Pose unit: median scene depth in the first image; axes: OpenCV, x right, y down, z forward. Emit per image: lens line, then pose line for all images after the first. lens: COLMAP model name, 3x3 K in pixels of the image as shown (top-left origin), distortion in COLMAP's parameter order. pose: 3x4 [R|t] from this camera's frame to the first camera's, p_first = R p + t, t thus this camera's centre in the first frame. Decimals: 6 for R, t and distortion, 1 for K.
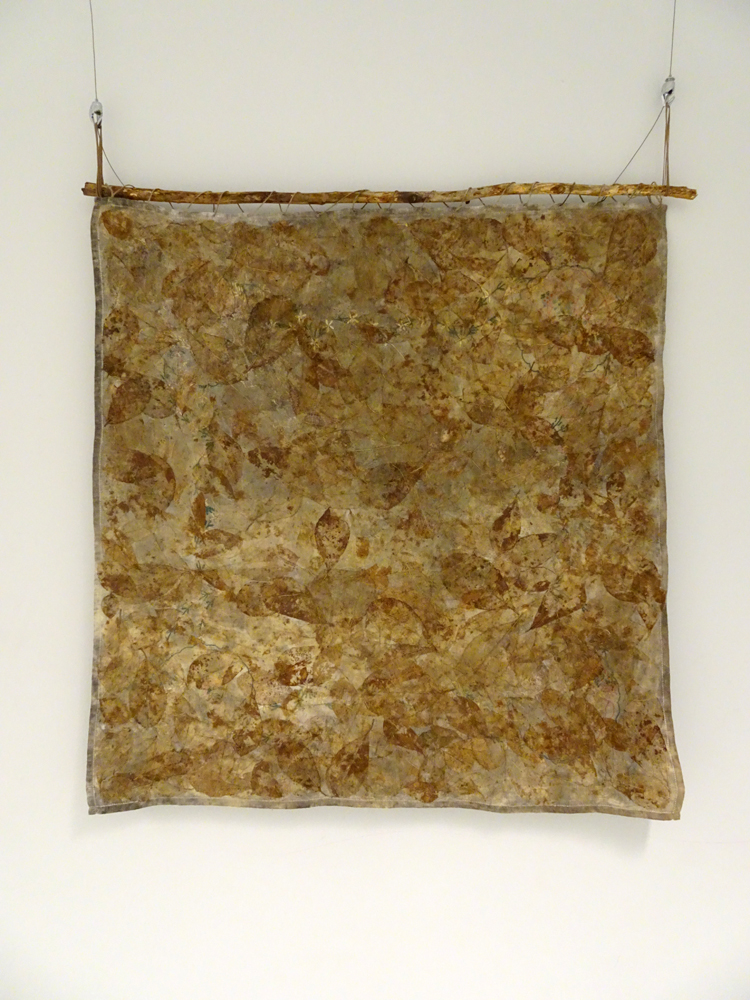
lens RADIAL K [[716.7, 0, 373.1], [0, 716.7, 499.7], [0, 0, 1]] dist [0.013594, -0.004080]
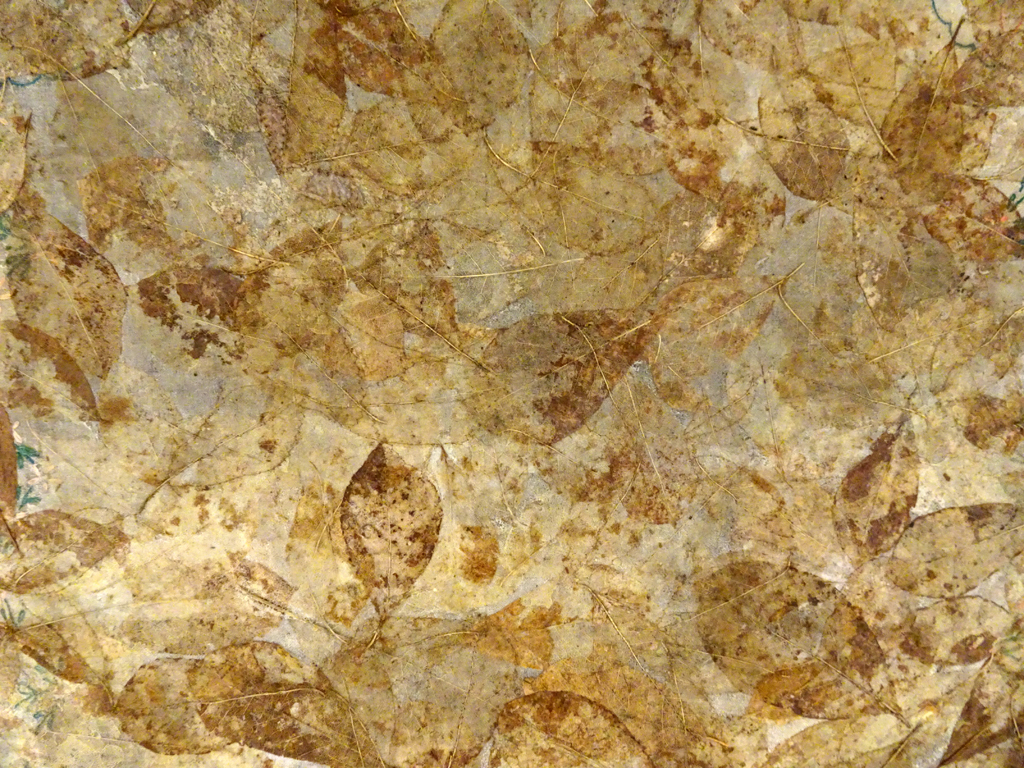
lens RADIAL K [[733.9, 0, 516.5], [0, 733.9, 383.2], [0, 0, 1]] dist [0.013594, -0.004080]
pose [[0.999701, -0.010531, 0.022071, -0.003352], [0.009349, 0.998550, 0.053007, -0.035854], [-0.022597, -0.052784, 0.998350, 0.641510]]
